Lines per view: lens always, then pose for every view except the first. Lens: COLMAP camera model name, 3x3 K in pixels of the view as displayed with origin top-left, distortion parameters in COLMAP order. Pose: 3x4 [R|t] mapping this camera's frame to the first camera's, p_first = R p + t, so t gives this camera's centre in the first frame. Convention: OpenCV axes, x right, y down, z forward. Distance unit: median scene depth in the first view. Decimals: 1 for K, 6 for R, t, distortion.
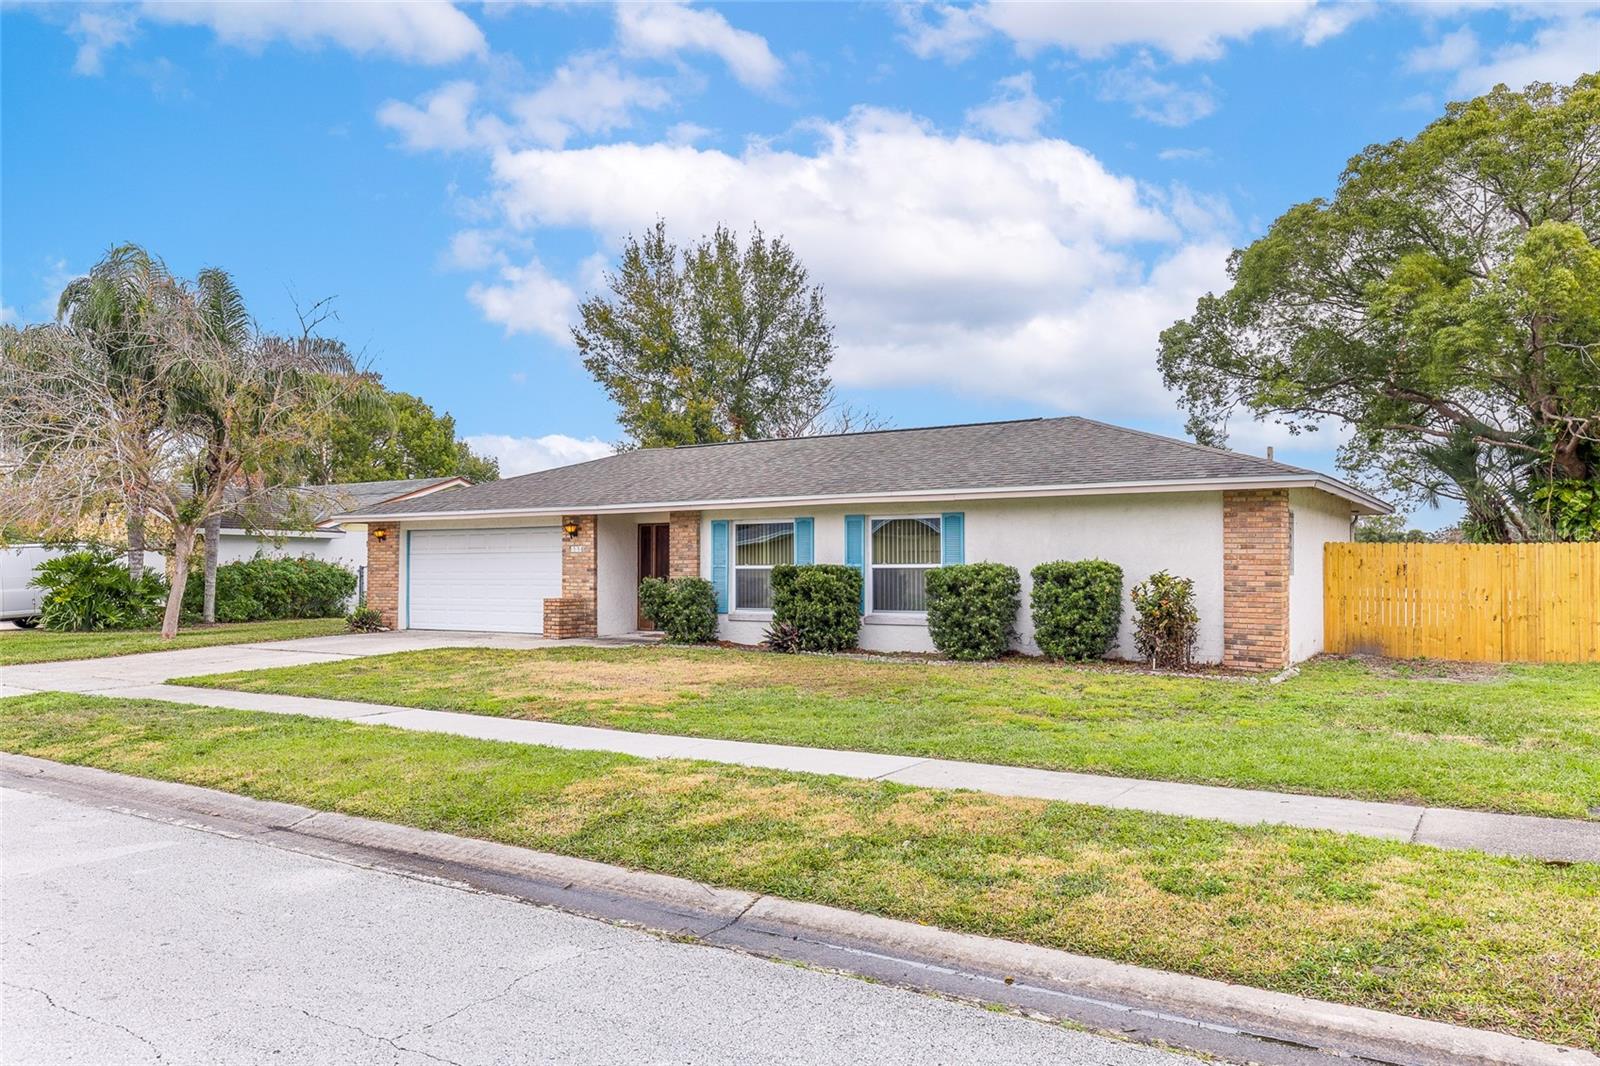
lens RADIAL K [[1130.4, 0, 800.0], [0, 1130.4, 533.0], [0, 0, 1]] dist [-0.046102, -0.000937]
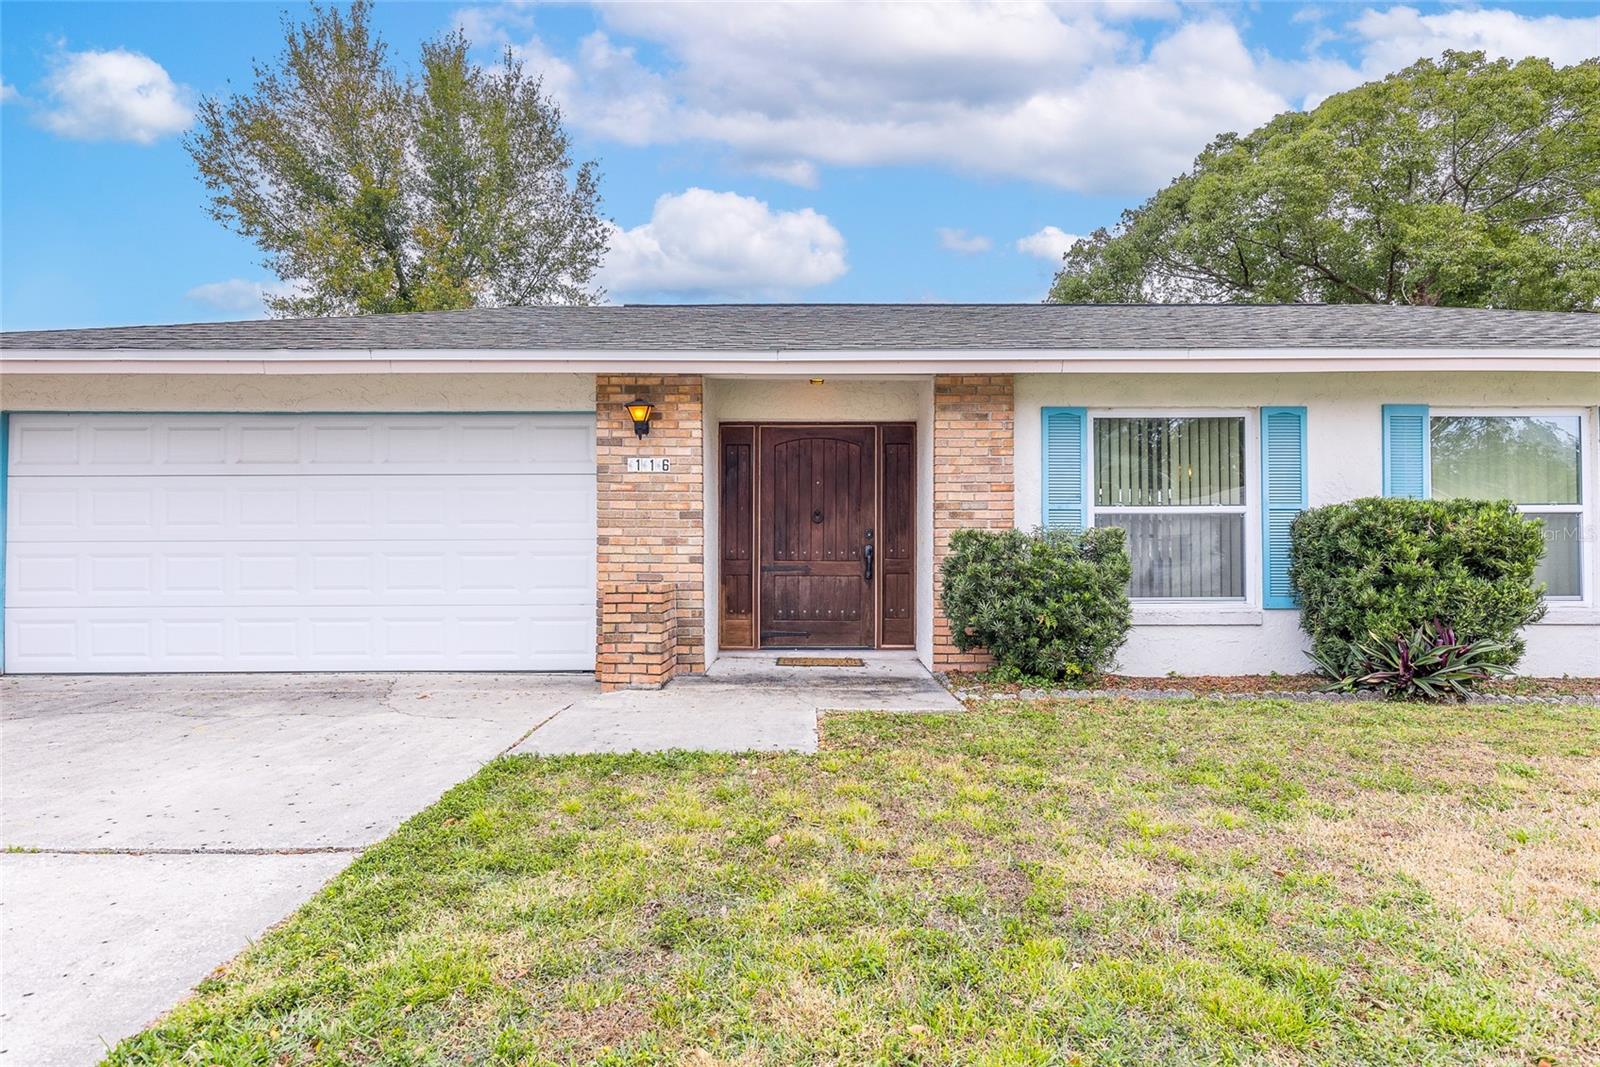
lens RADIAL K [[943.2, 0, 800.0], [0, 943.2, 533.5], [0, 0, 1]] dist [0.011053, 0.001529]
pose [[0.846550, 0.012733, 0.532157, -0.359558], [-0.017638, 0.999836, 0.004135, 0.040020], [-0.532017, -0.012886, 0.846635, 0.728485]]
